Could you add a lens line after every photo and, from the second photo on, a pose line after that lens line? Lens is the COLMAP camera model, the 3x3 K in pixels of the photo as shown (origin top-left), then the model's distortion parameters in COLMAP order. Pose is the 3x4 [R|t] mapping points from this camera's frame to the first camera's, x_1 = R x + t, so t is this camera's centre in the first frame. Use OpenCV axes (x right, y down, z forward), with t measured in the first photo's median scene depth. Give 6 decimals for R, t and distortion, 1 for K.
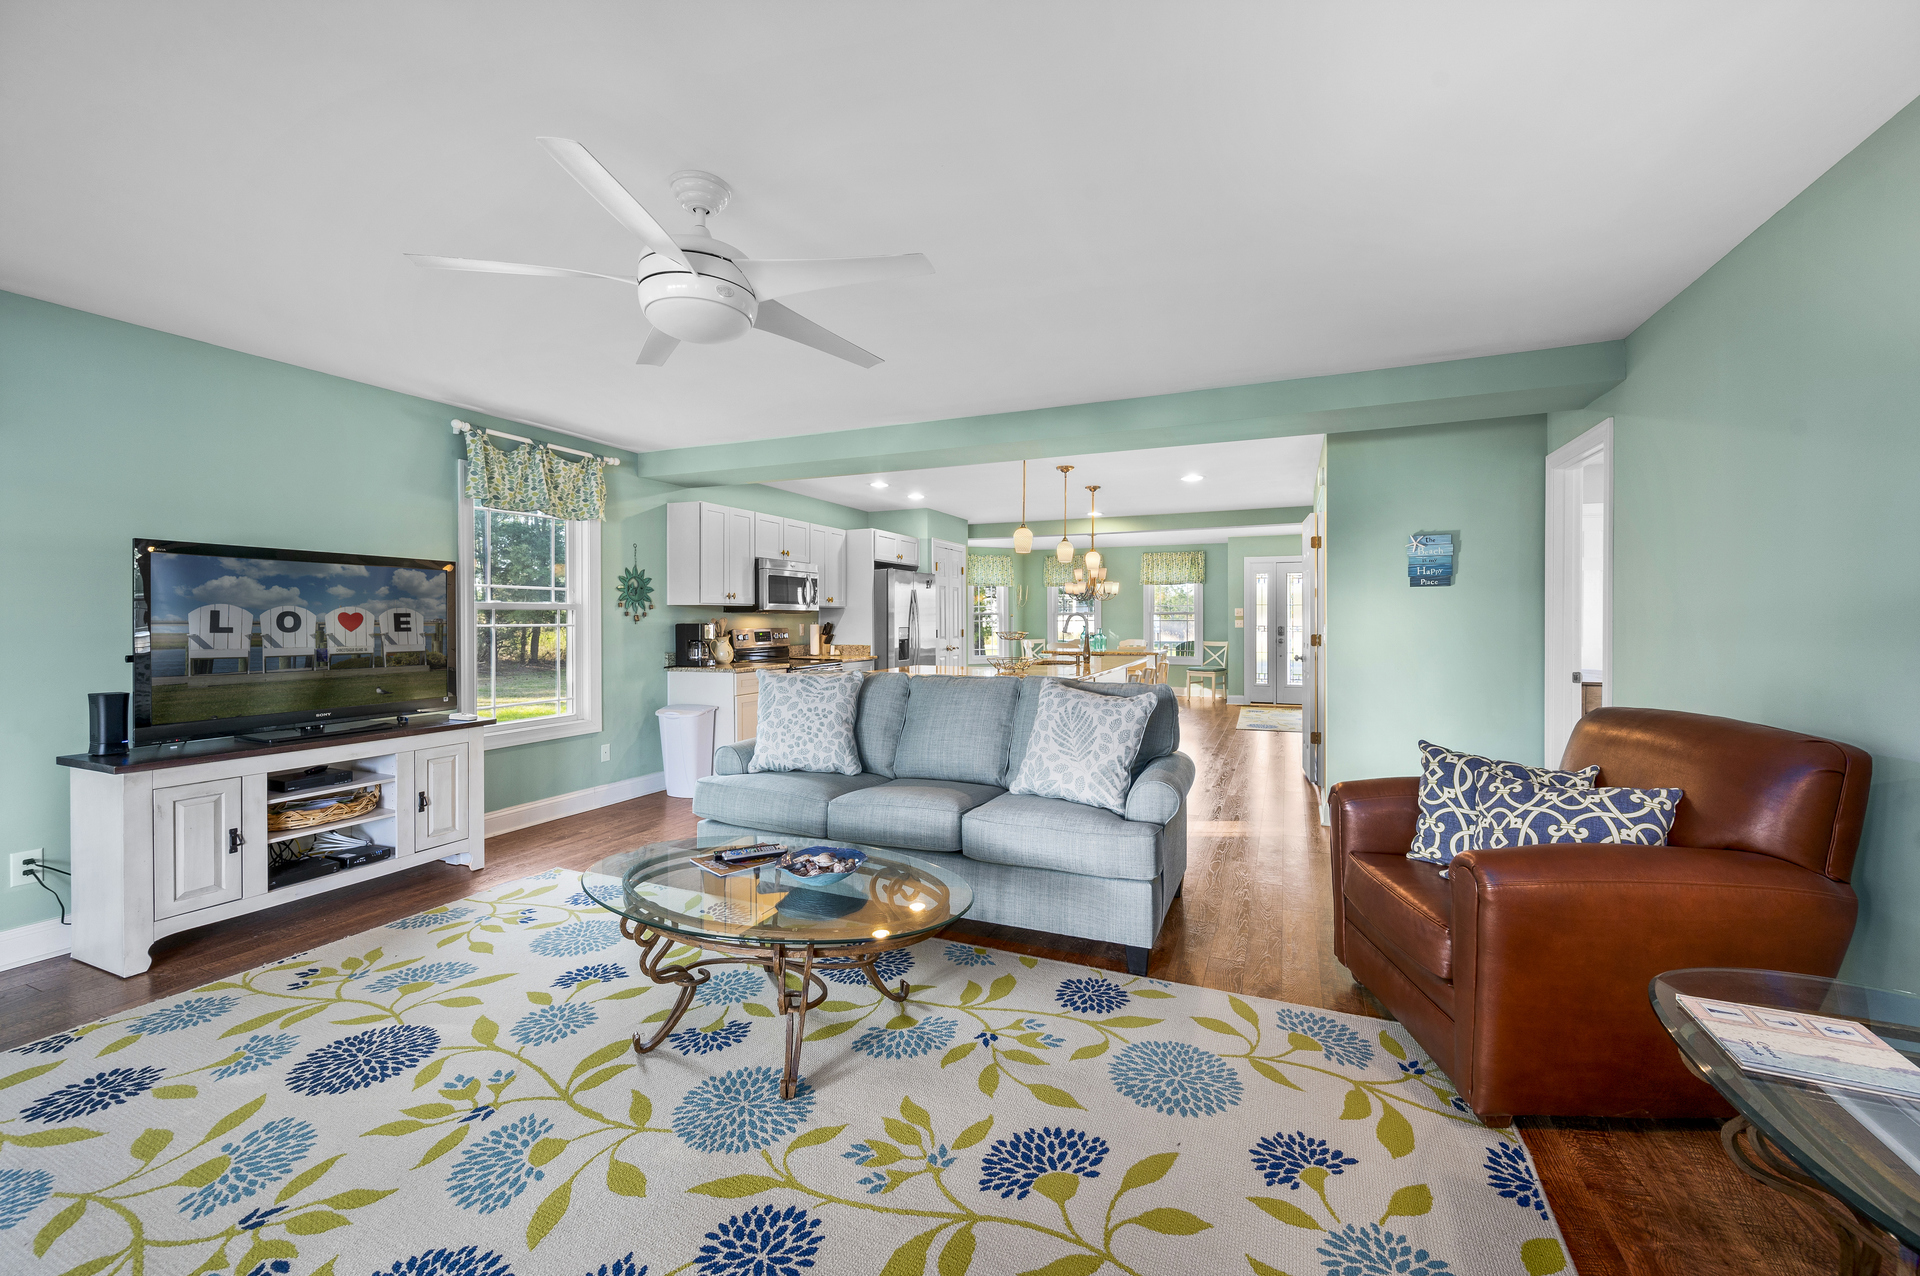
lens RADIAL K [[760.0, 0, 965.1], [0, 760.0, 625.6], [0, 0, 1]] dist [-0.003947, -0.000056]
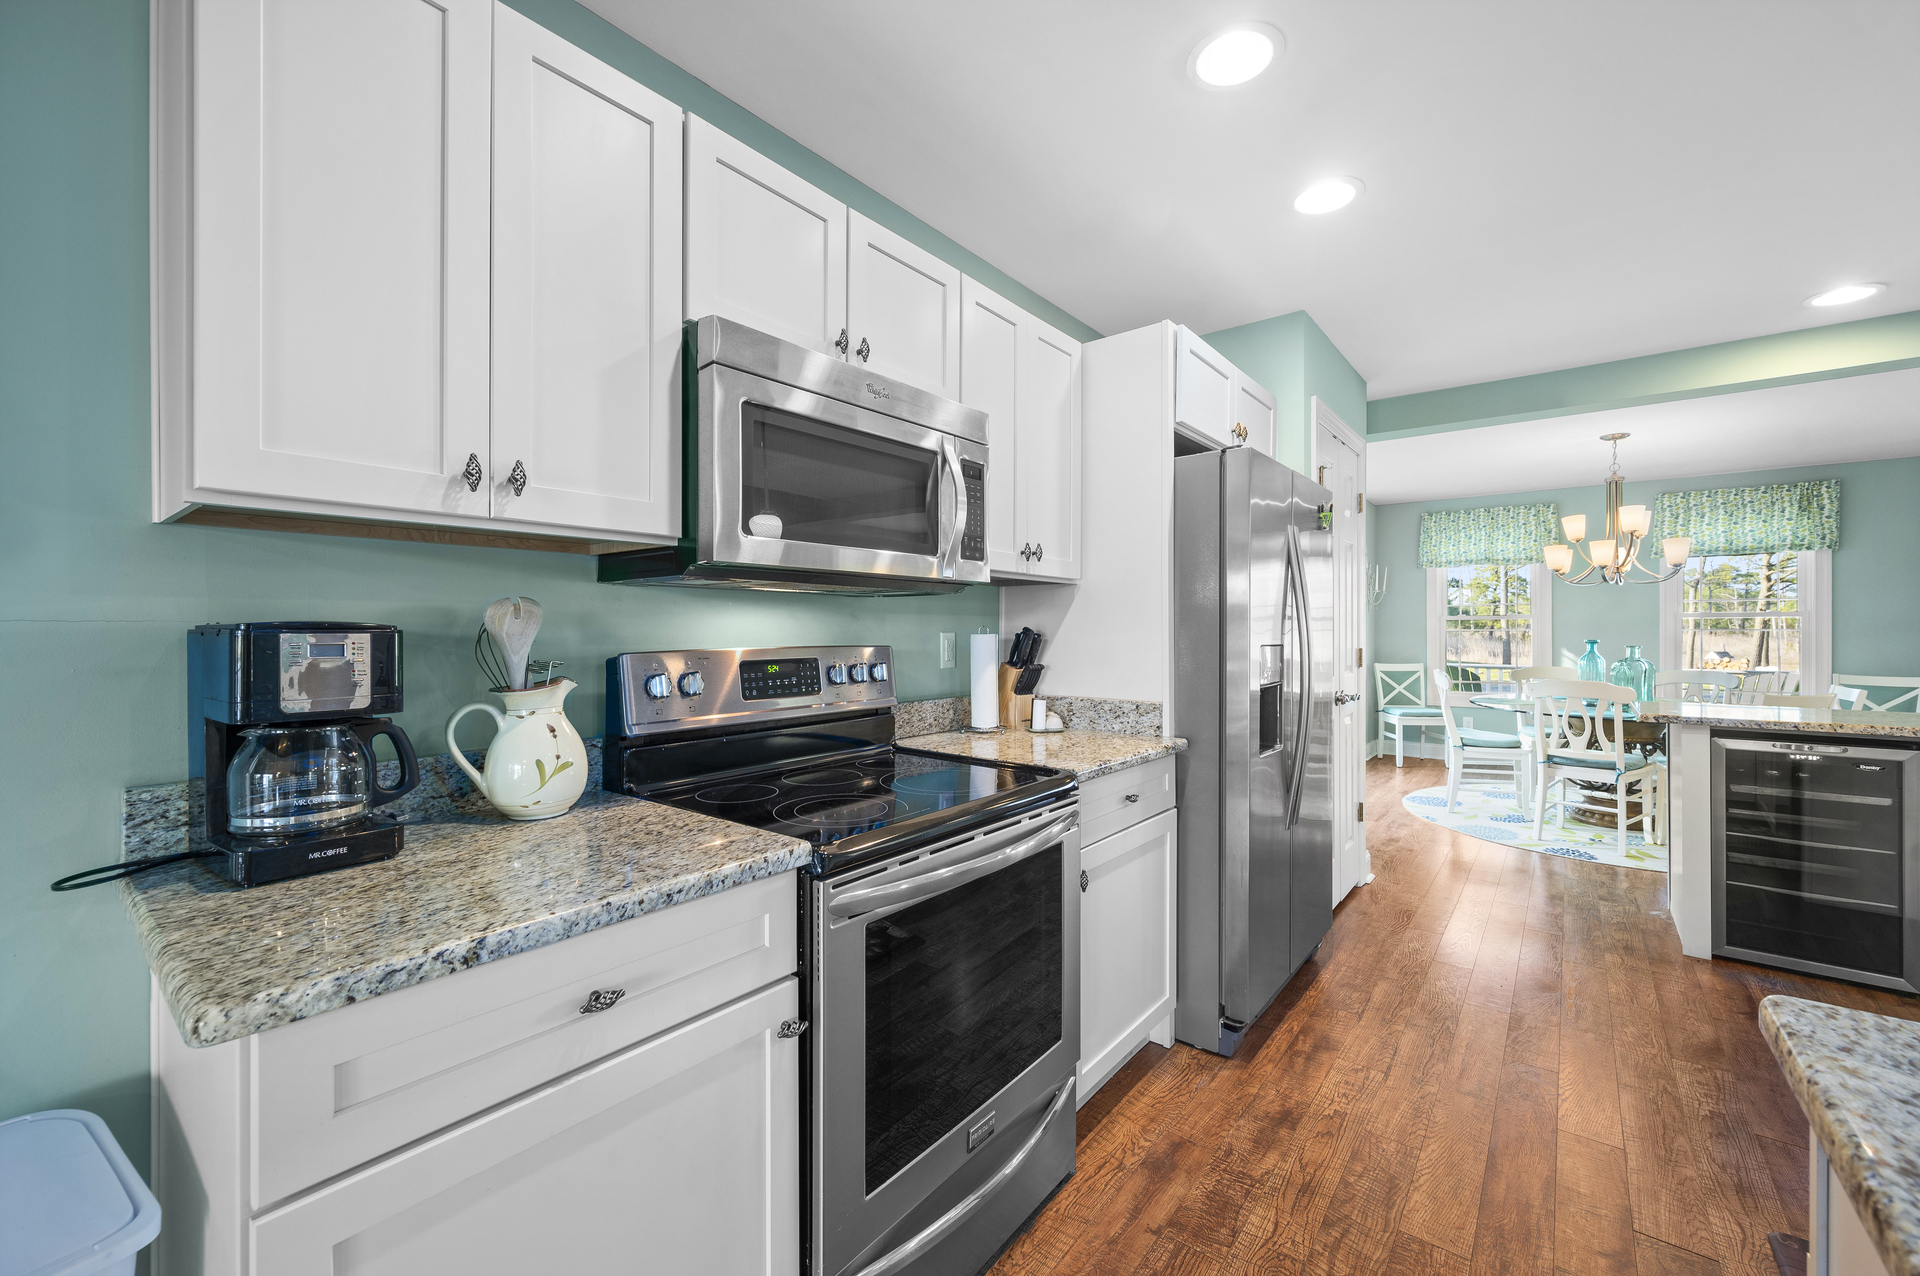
lens RADIAL K [[760.0, 0, 966.1], [0, 760.0, 633.3], [0, 0, 1]] dist [-0.003947, -0.000056]
pose [[0.961732, 0.004387, -0.273958, -0.138729], [-0.004849, 0.999988, -0.001011, -0.001826], [0.273950, 0.002301, 0.961741, 0.813896]]
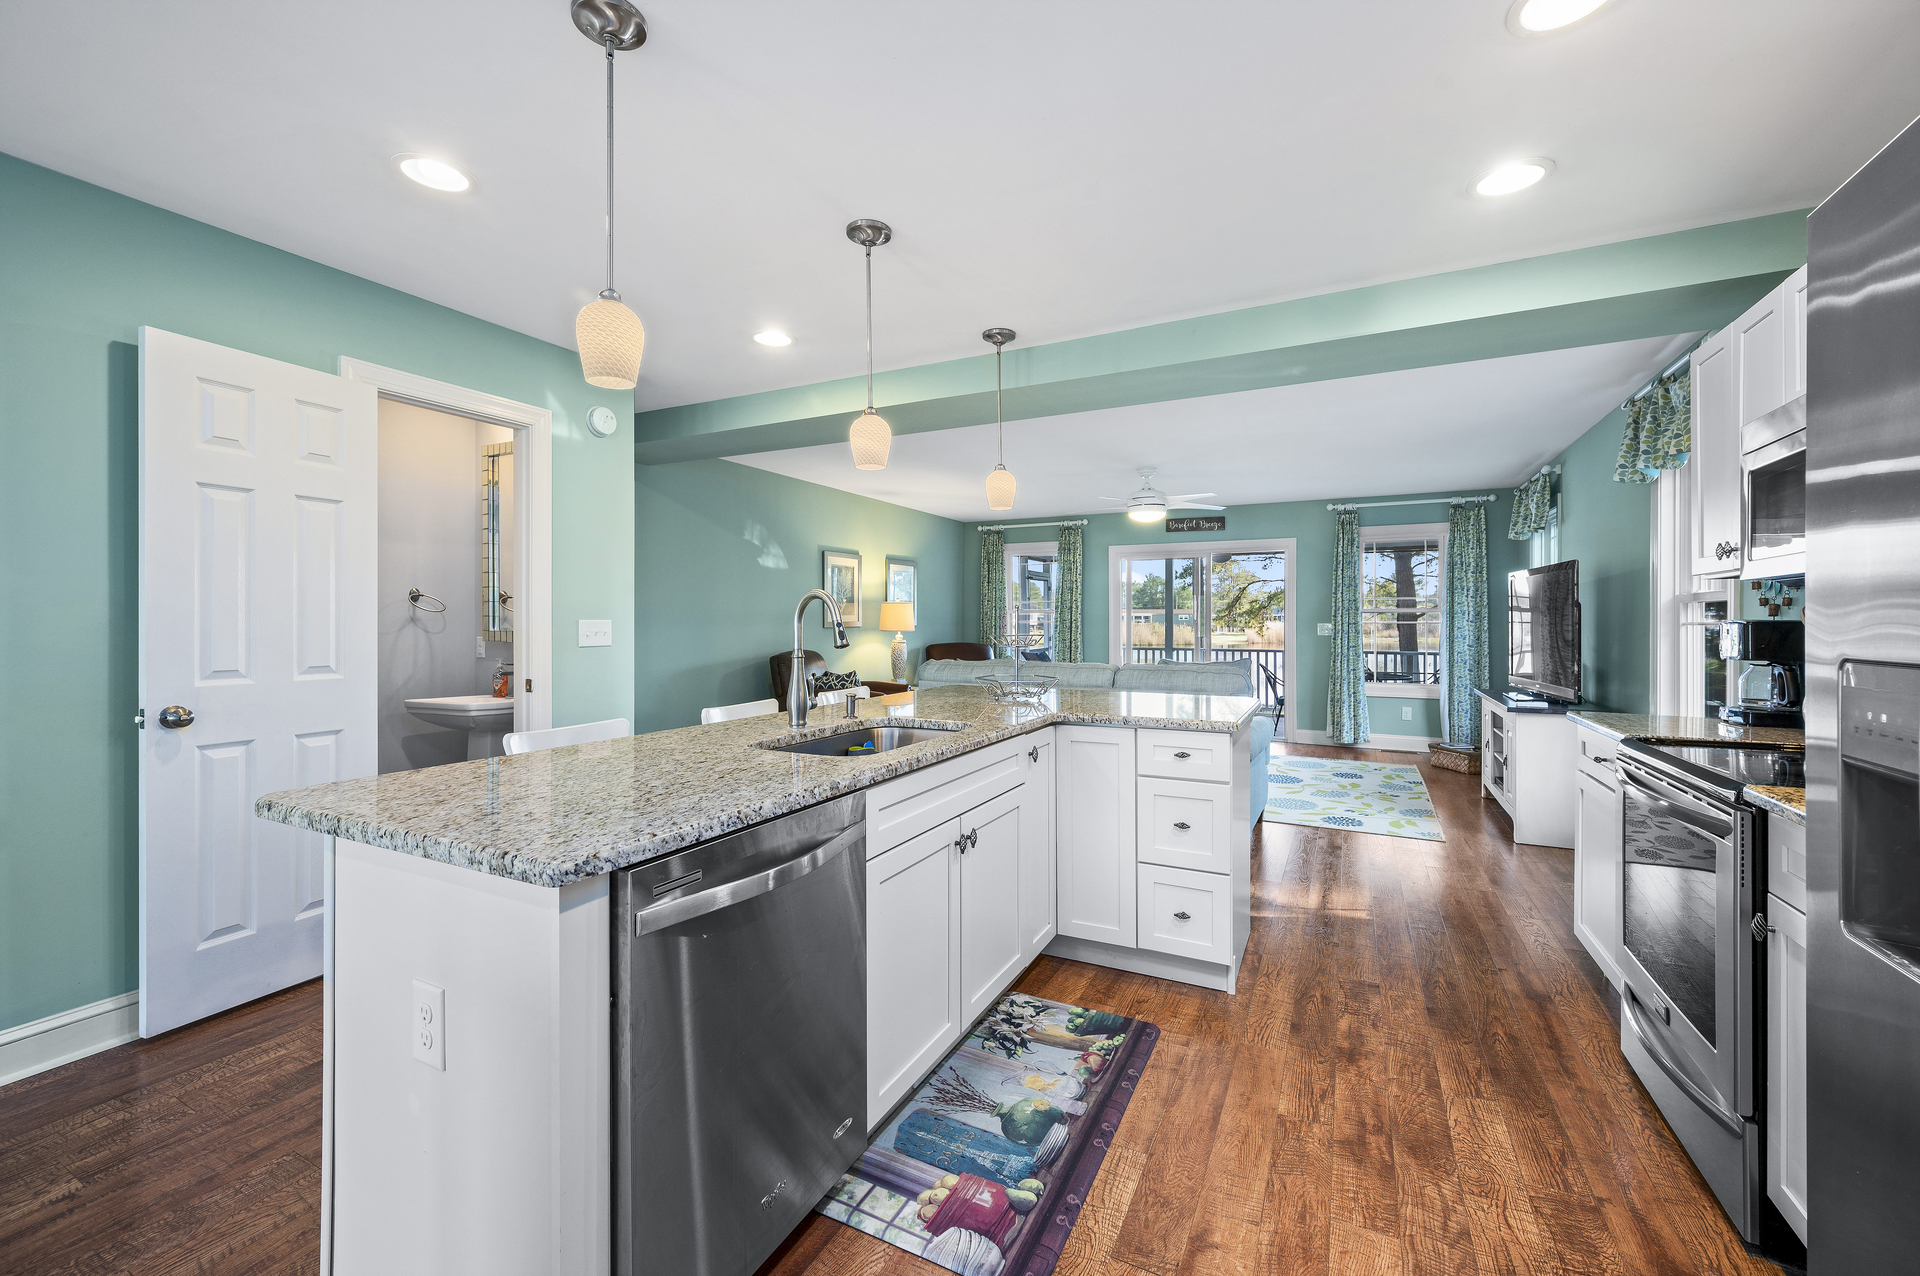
lens RADIAL K [[760.0, 0, 954.7], [0, 760.0, 620.1], [0, 0, 1]] dist [-0.003947, -0.000056]
pose [[-0.997022, -0.002784, 0.077072, 0.056825], [-0.002258, 0.999974, 0.006912, -0.005886], [-0.077089, 0.006718, -0.997002, 1.350141]]
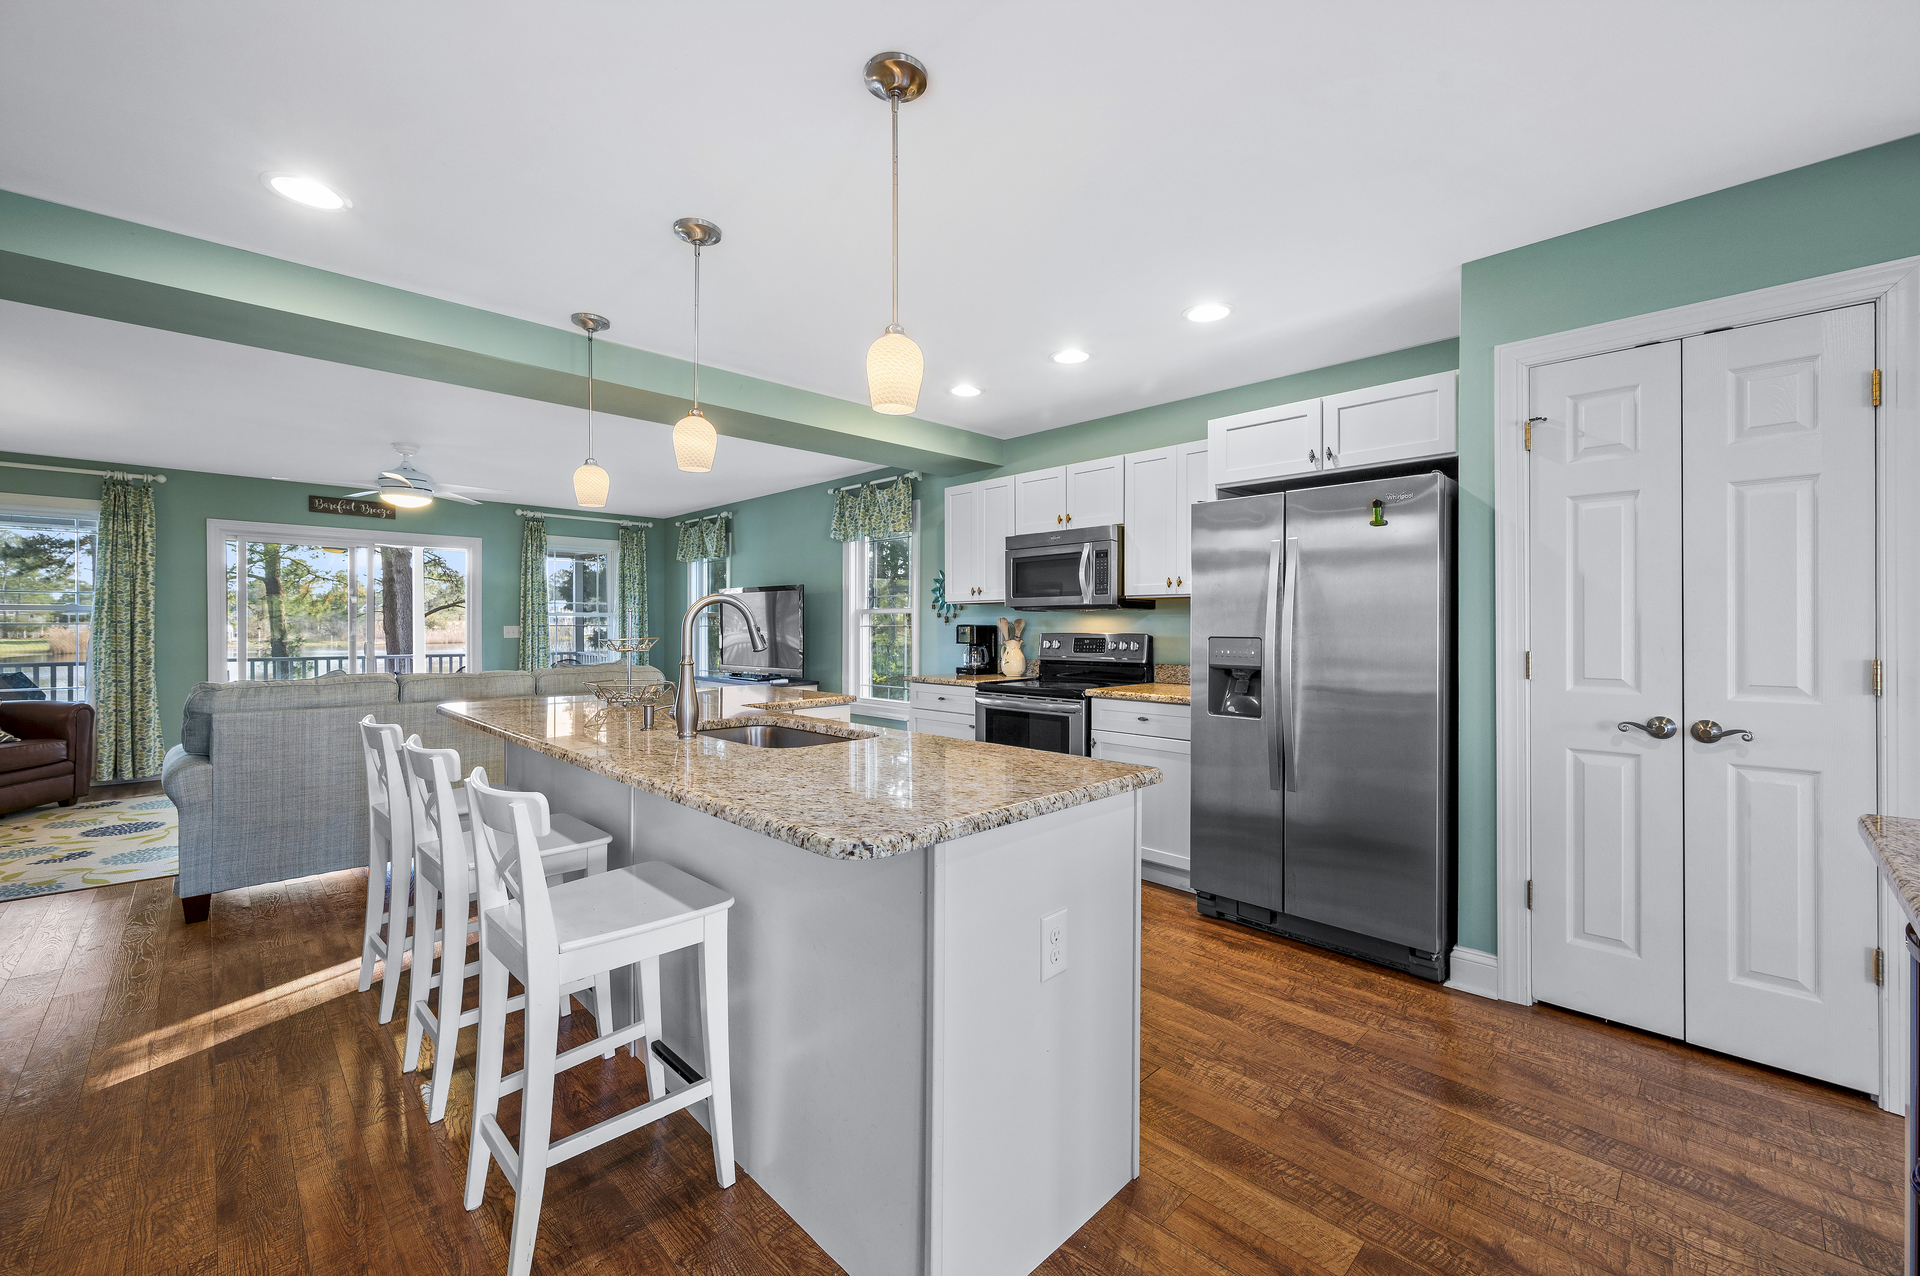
lens RADIAL K [[760.0, 0, 962.8], [0, 760.0, 630.8], [0, 0, 1]] dist [-0.003947, -0.000056]
pose [[-0.375020, 0.005774, -0.926999, 0.435228], [-0.009205, 0.999908, 0.009951, -0.004679], [0.926971, 0.012265, -0.374932, 1.233608]]
